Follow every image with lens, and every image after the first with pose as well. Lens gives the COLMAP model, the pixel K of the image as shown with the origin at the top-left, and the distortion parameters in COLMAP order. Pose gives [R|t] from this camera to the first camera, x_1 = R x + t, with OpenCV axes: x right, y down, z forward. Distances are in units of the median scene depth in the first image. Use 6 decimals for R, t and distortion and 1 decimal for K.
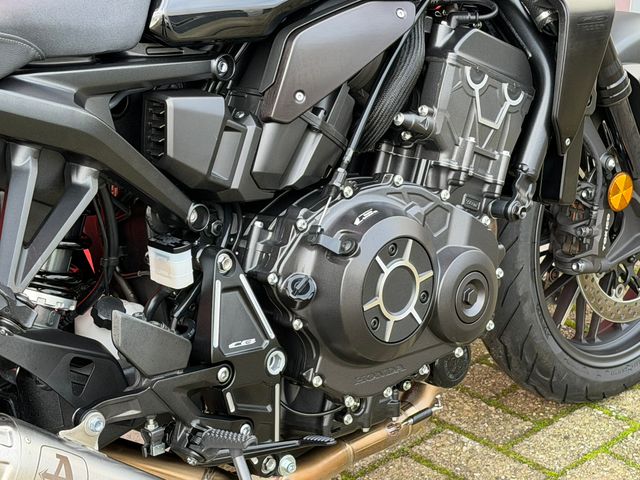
lens RADIAL K [[1549.9, 0, 320.6], [0, 1549.9, 236.8], [0, 0, 1]] dist [0.150466, 0.000000]
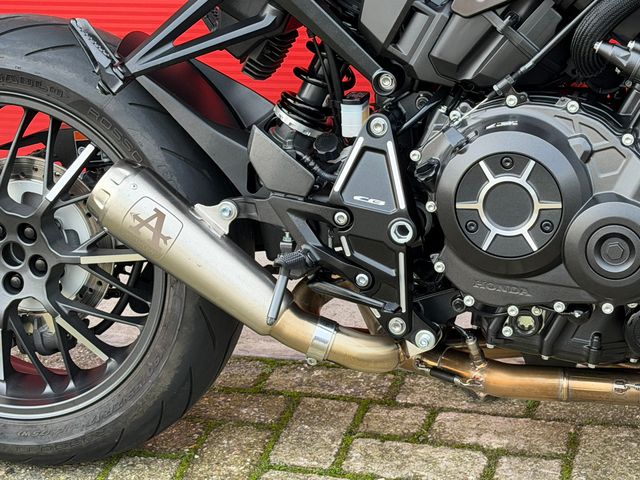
lens RADIAL K [[1549.9, 0, 319.8], [0, 1549.9, 239.4], [0, 0, 1]] dist [0.150466, 0.000000]
pose [[0.488100, 0.294530, -0.821591, 0.829254], [-0.292457, 0.942113, 0.163989, -0.074518], [0.822331, 0.160237, 0.545982, 0.360136]]
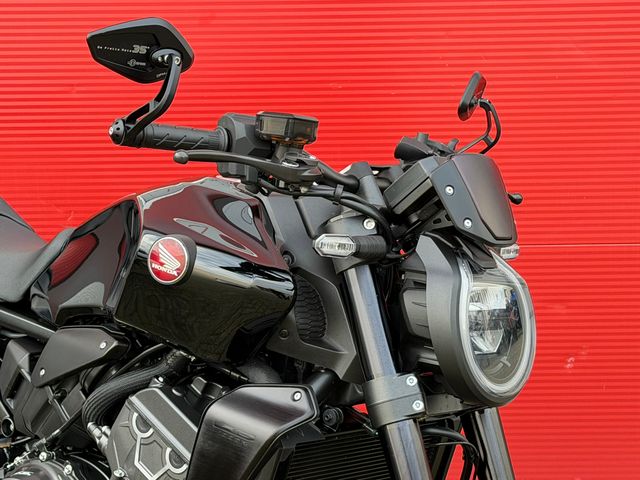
lens RADIAL K [[1549.9, 0, 321.5], [0, 1549.9, 238.0], [0, 0, 1]] dist [0.150466, 0.000000]
pose [[0.076280, 0.163968, -0.983512, 1.317817], [-0.392691, 0.911606, 0.121524, -0.455046], [0.916502, 0.376946, 0.133926, 0.981227]]
